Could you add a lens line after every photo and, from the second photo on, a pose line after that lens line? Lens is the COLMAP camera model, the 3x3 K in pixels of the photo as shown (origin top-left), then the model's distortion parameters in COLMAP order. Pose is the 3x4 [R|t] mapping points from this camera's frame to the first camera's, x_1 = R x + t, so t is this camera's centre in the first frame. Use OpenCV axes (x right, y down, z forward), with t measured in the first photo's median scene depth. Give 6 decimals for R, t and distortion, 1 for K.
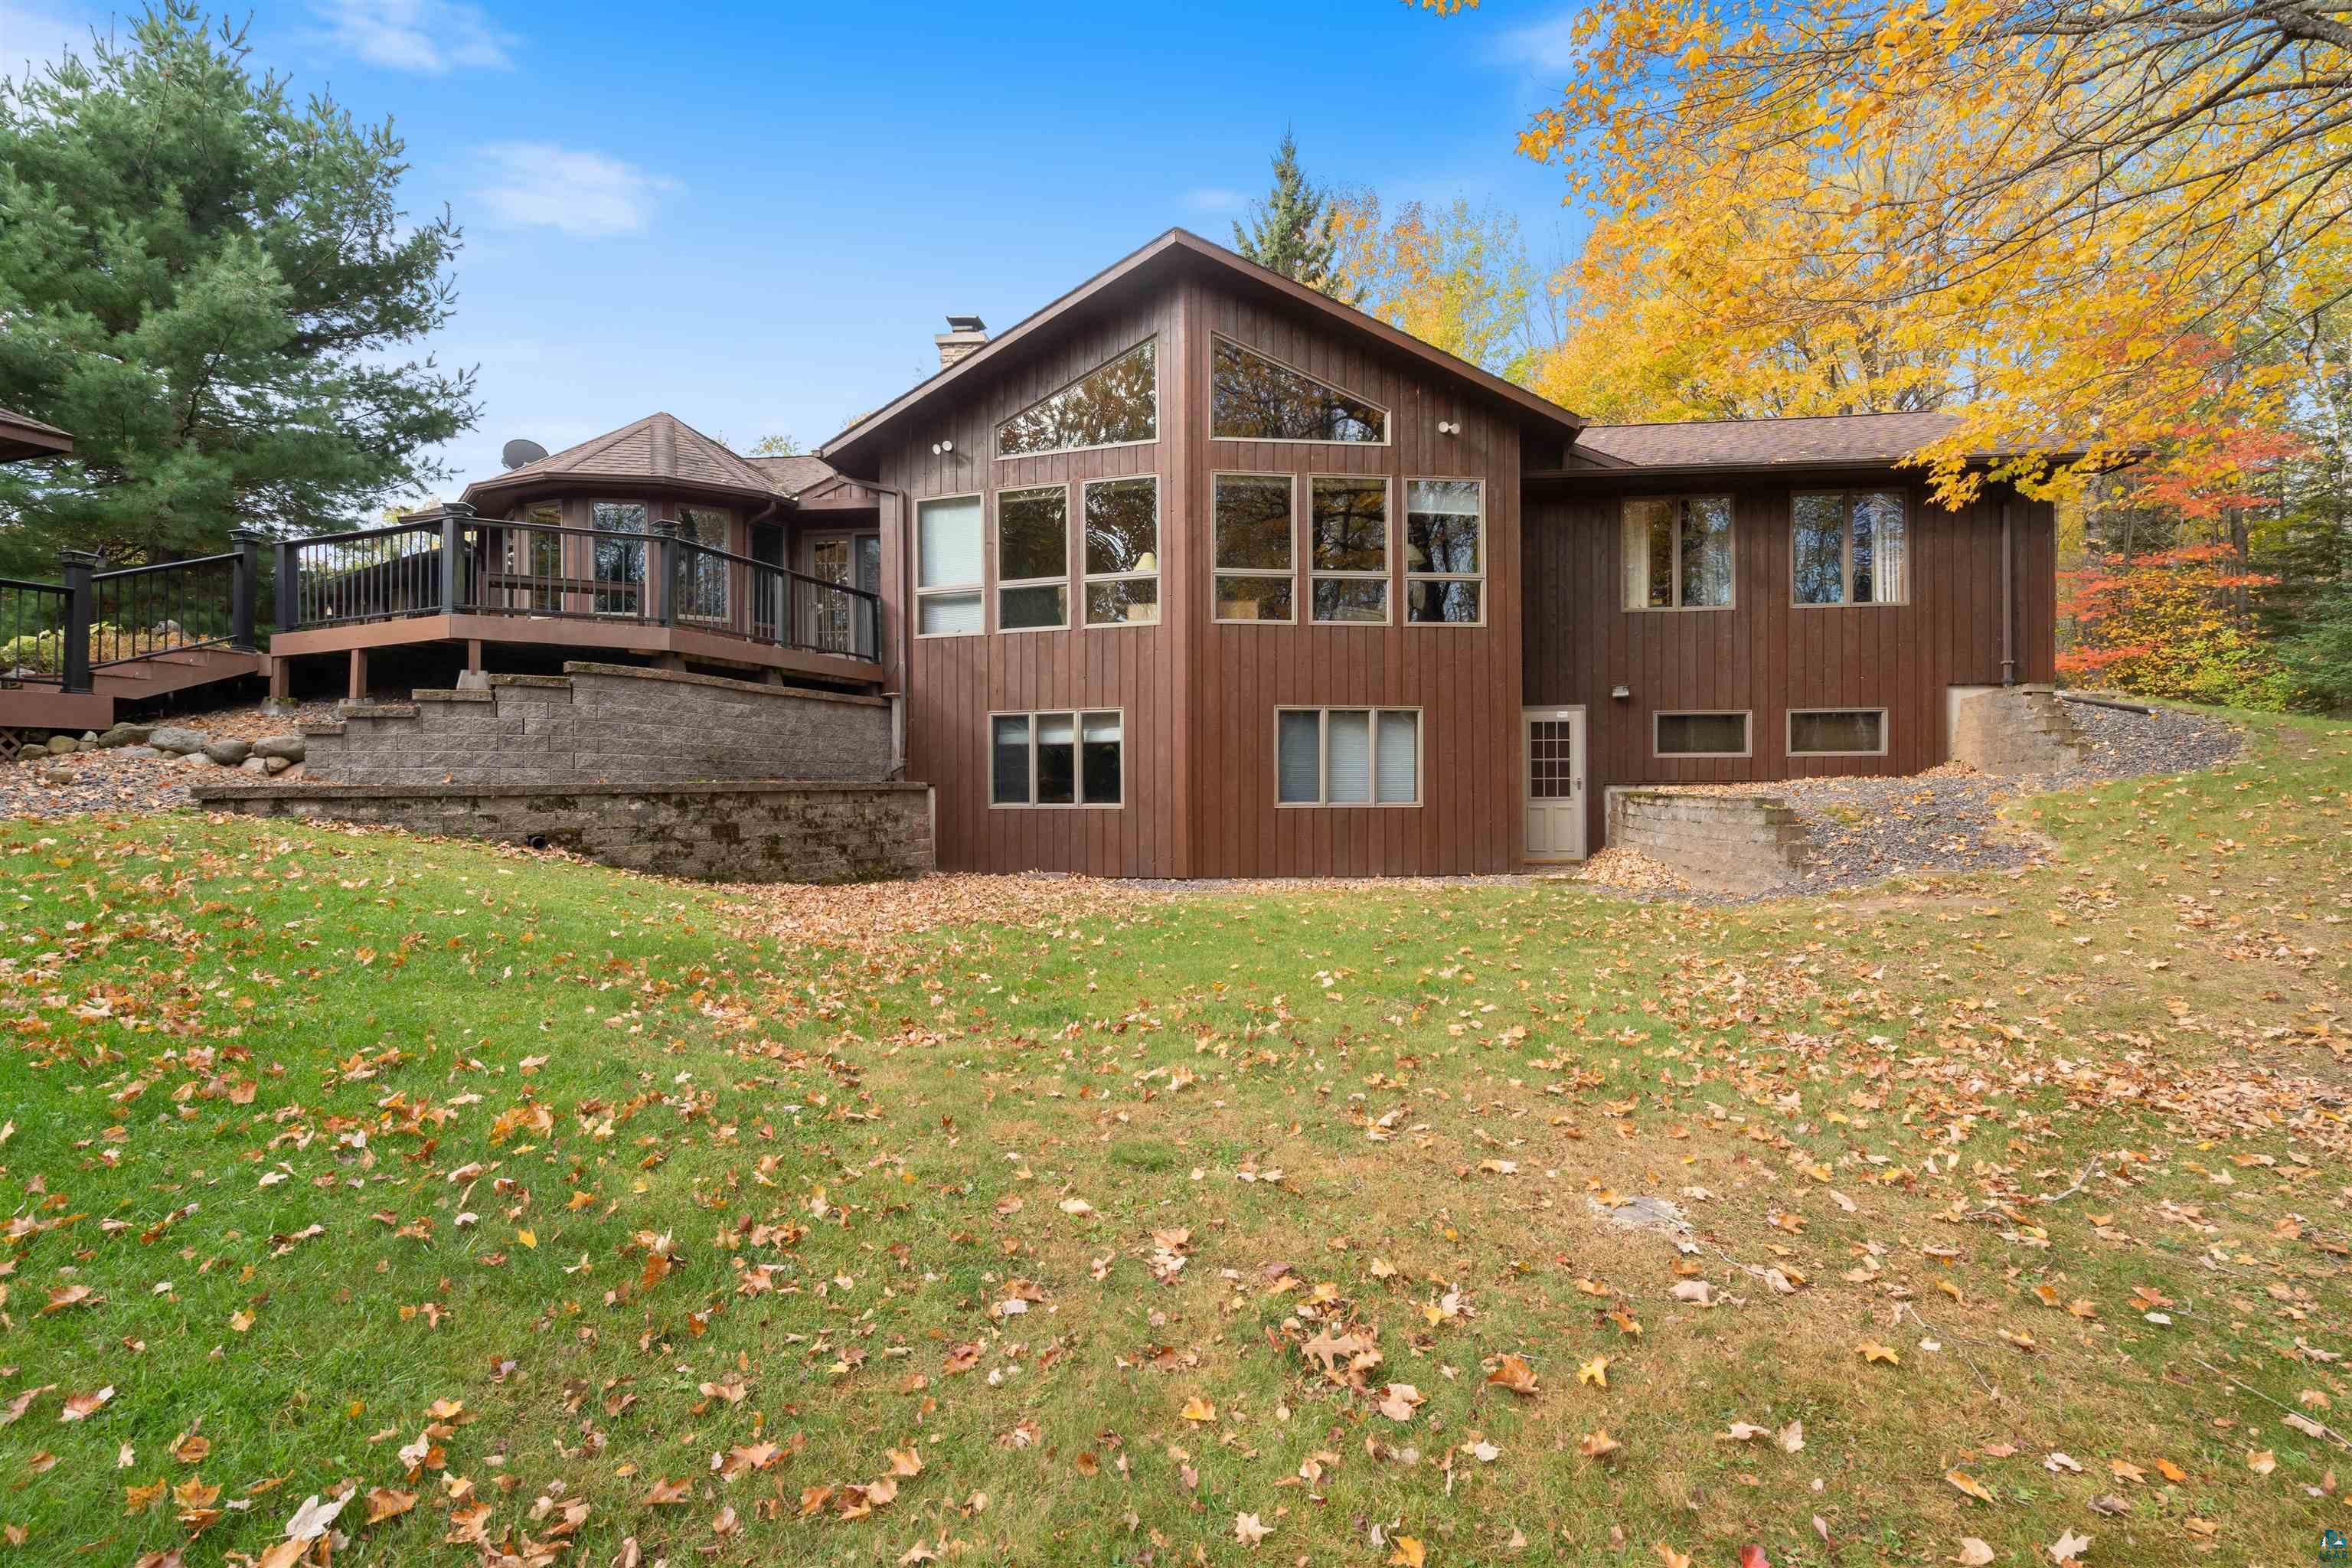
lens RADIAL K [[1135.5, 0, 1161.0], [0, 1135.5, 775.9], [0, 0, 1]] dist [0.002946, -0.000952]
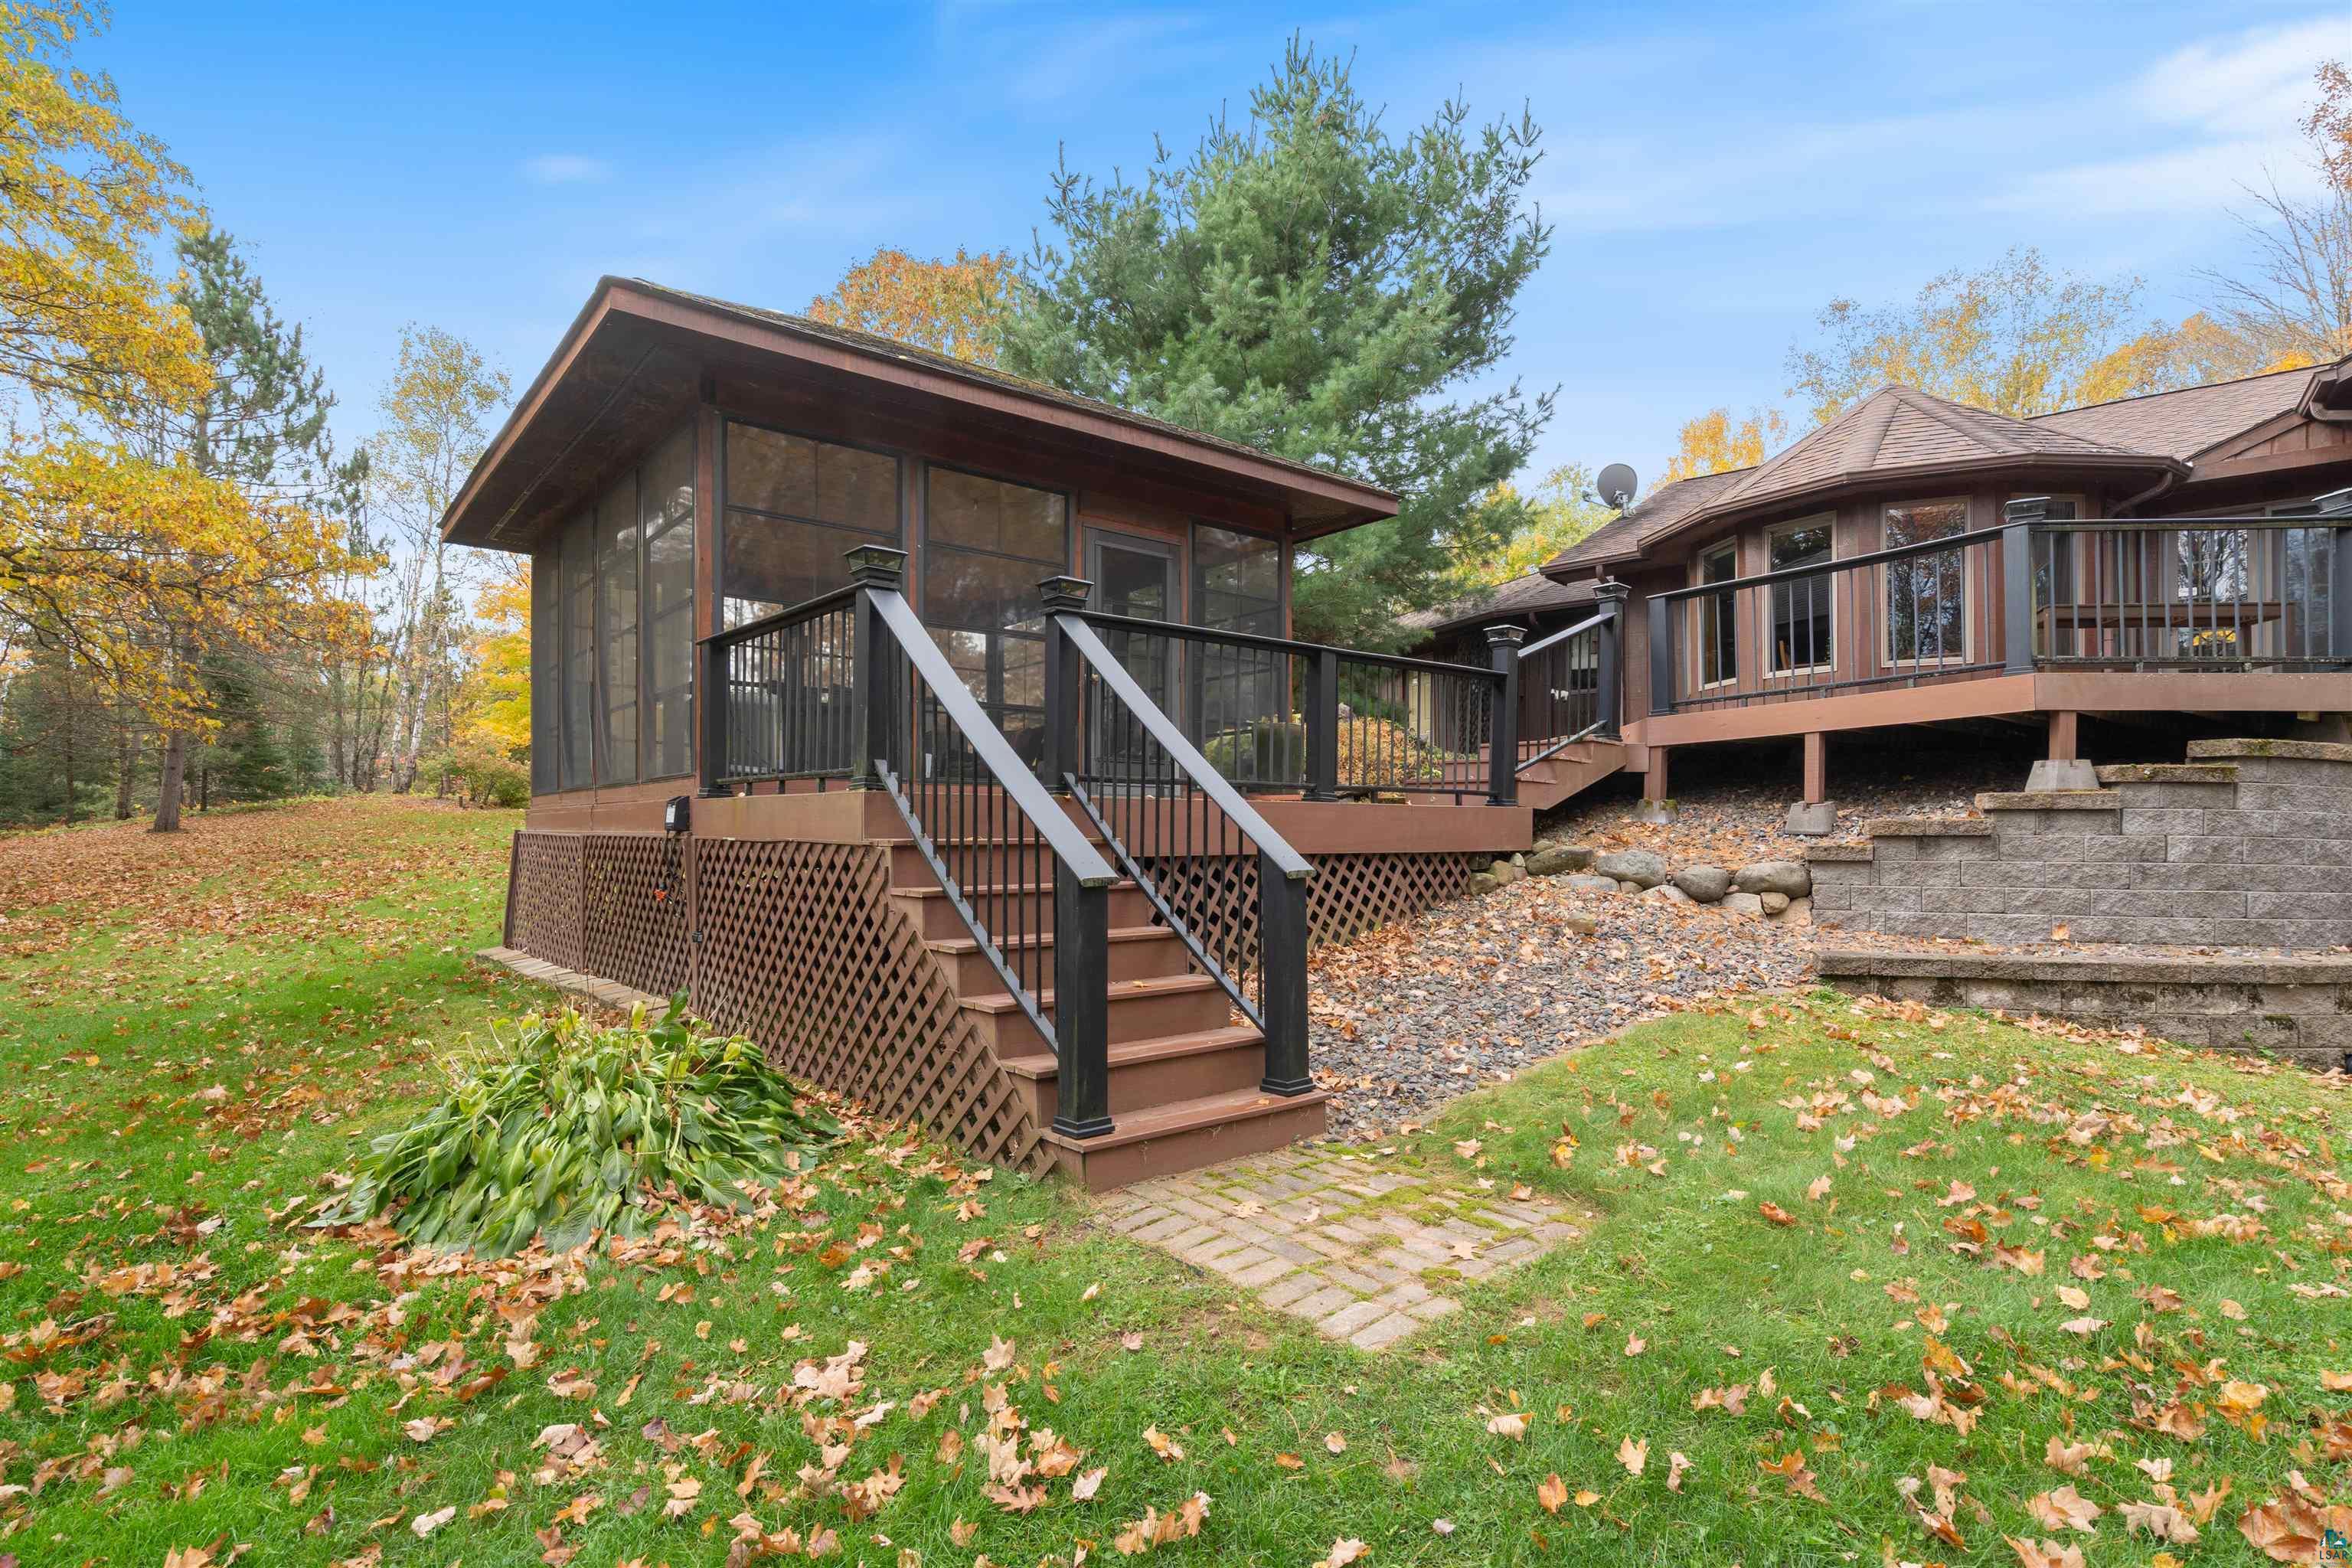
lens RADIAL K [[1135.5, 0, 1192.0], [0, 1135.5, 840.8], [0, 0, 1]] dist [0.002946, -0.000952]
pose [[0.854039, 0.008268, -0.520143, -0.644481], [0.003617, 0.999755, 0.021831, -0.058825], [0.520196, -0.020526, 0.853800, 0.183836]]
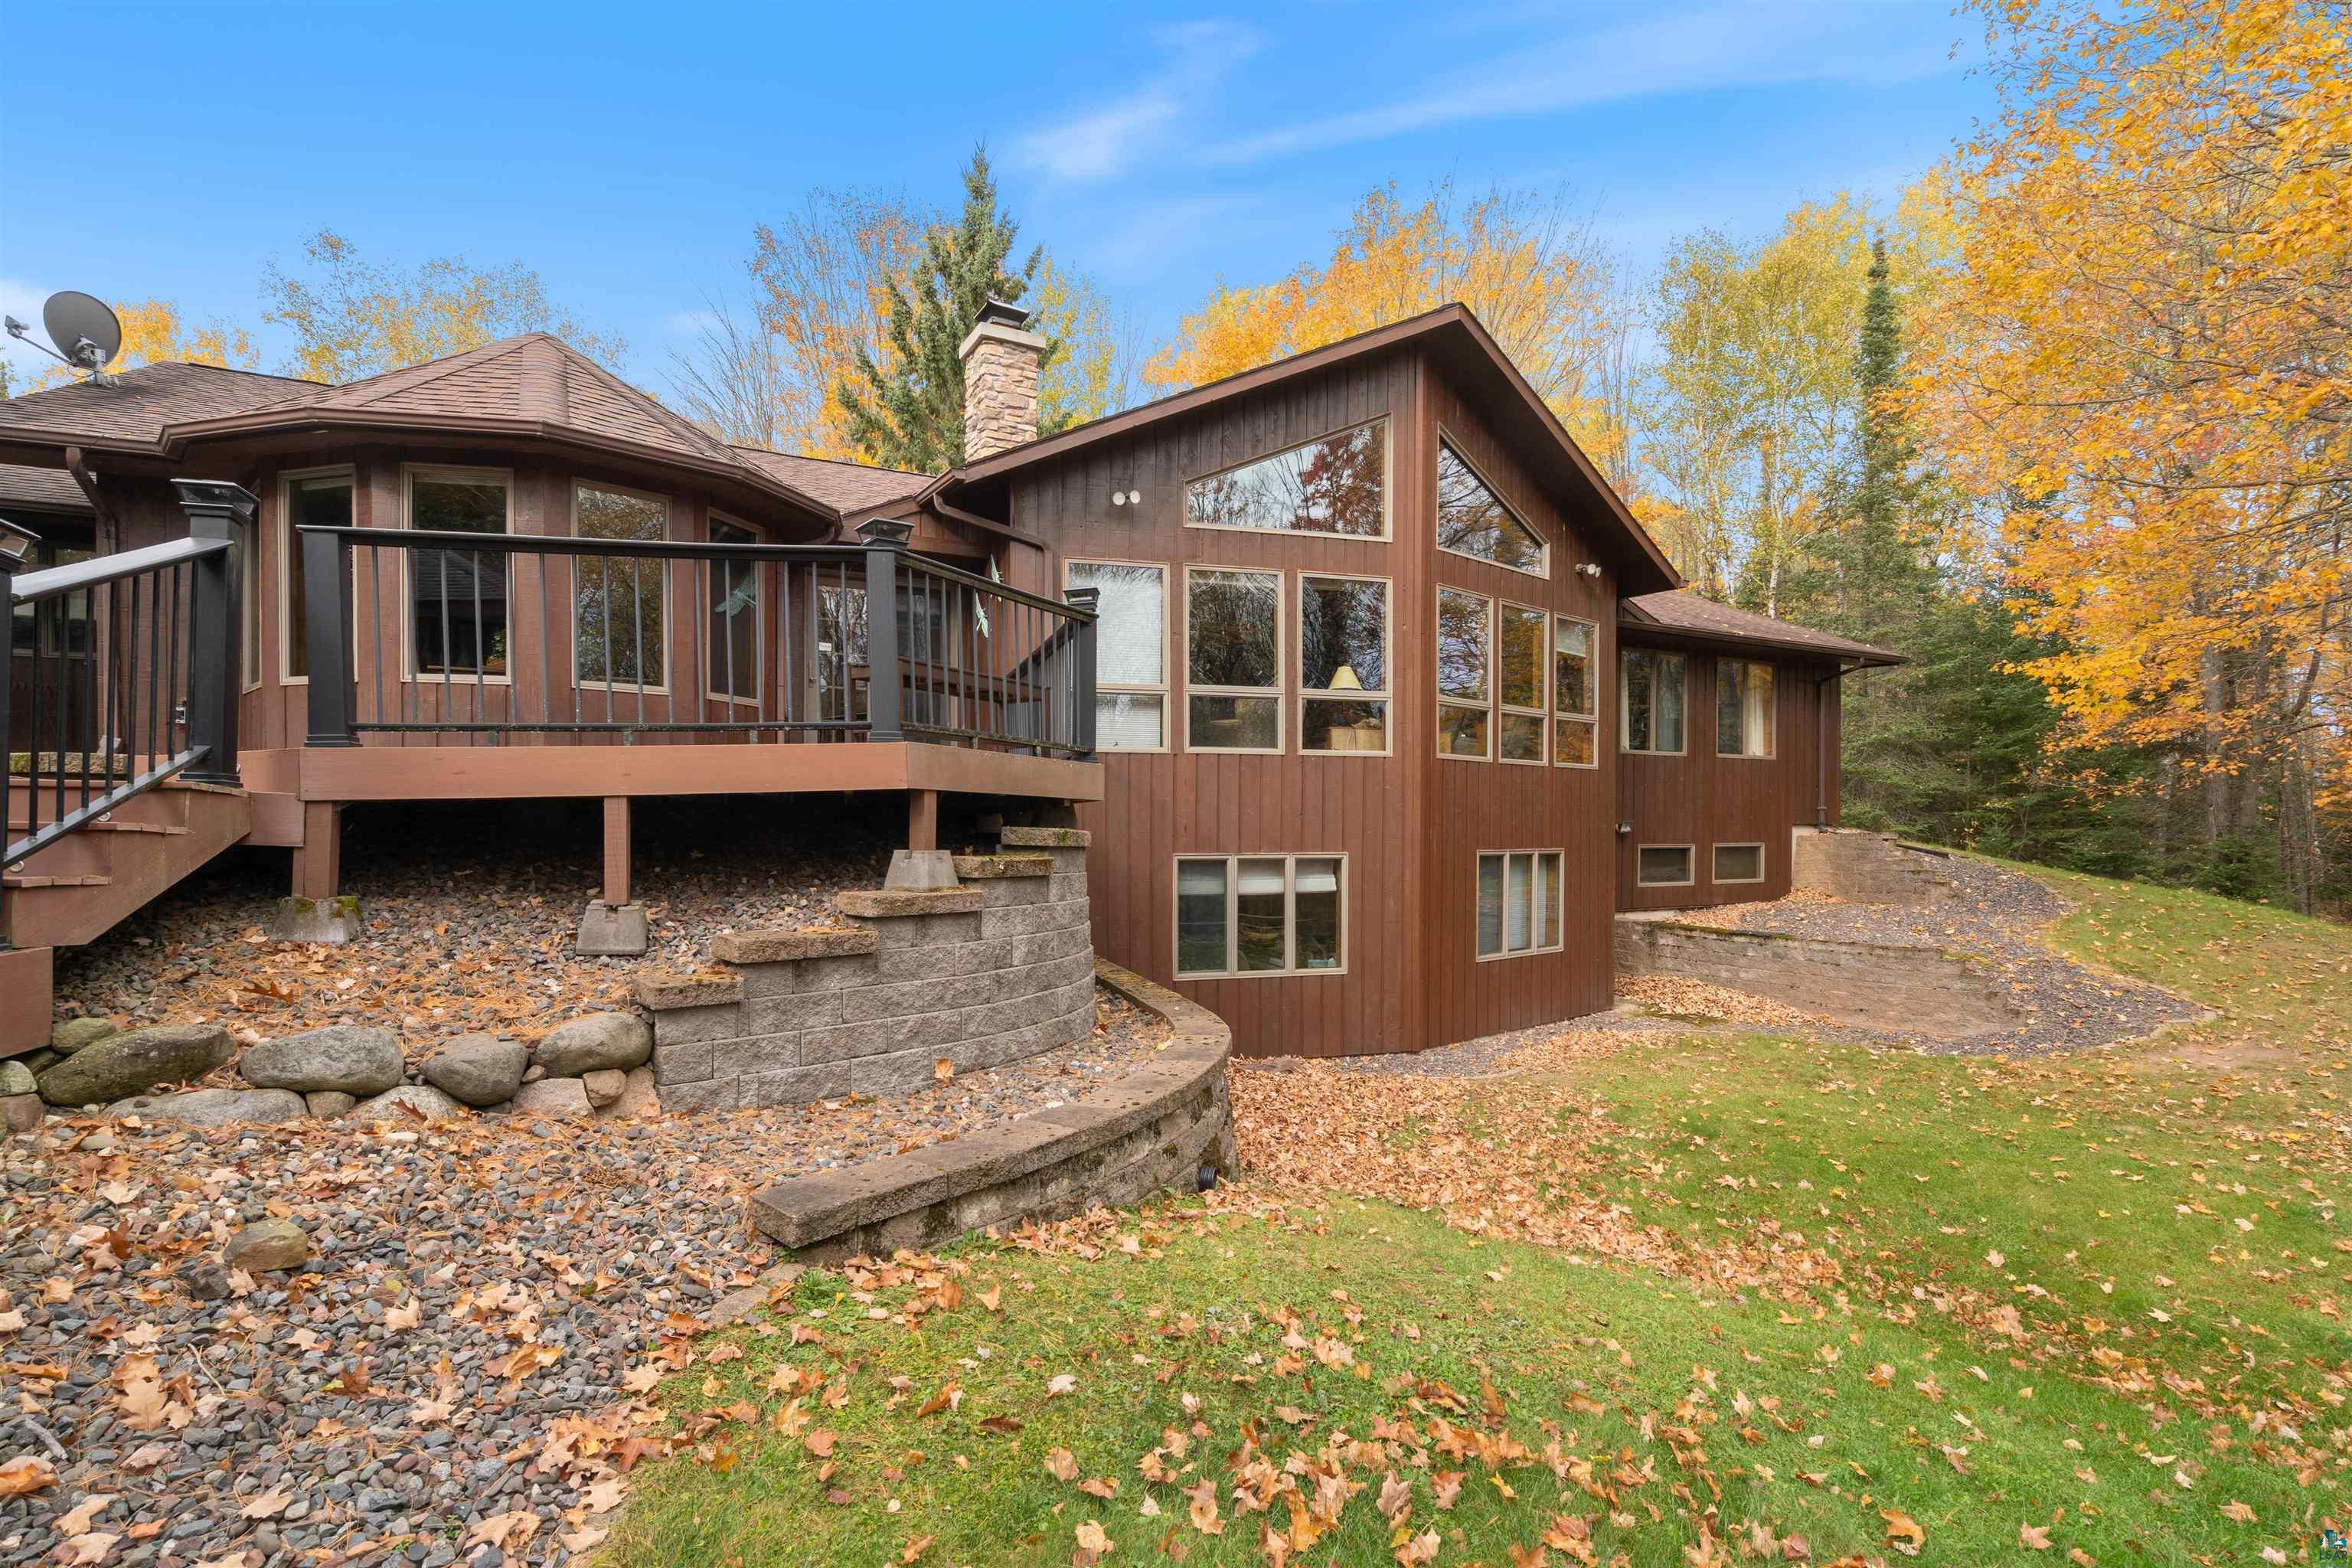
lens RADIAL K [[1135.5, 0, 1139.0], [0, 1135.5, 829.6], [0, 0, 1]] dist [0.002946, -0.000952]
pose [[0.818227, 0.002753, 0.574889, -0.769437], [-0.012229, 0.999846, 0.012616, -0.102577], [-0.574765, -0.017353, 0.818134, 0.482229]]
